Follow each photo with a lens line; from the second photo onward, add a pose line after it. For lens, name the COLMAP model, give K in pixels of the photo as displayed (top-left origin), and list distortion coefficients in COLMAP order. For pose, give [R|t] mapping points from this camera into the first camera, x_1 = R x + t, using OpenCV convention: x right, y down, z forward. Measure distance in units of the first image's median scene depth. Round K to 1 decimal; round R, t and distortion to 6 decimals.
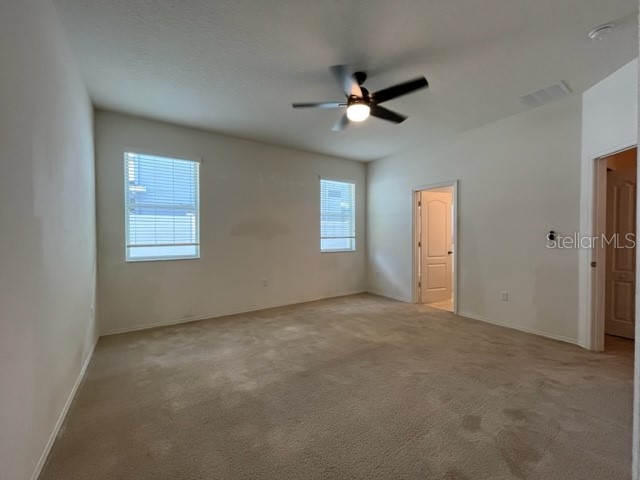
lens RADIAL K [[263.5, 0, 315.9], [0, 263.5, 238.8], [0, 0, 1]] dist [-0.000875, -0.000687]
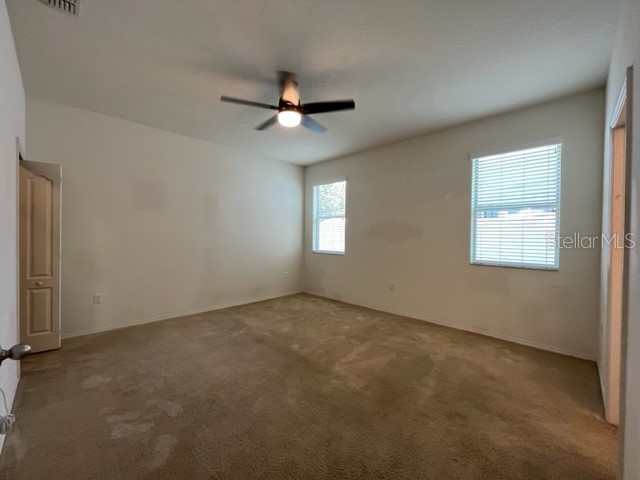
lens RADIAL K [[263.5, 0, 314.7], [0, 263.5, 238.8], [0, 0, 1]] dist [-0.000875, -0.000687]
pose [[0.177808, 0.020233, -0.983857, 0.753563], [-0.020583, 0.999646, 0.016838, -0.021218], [0.983850, 0.017257, 0.178162, 0.574011]]
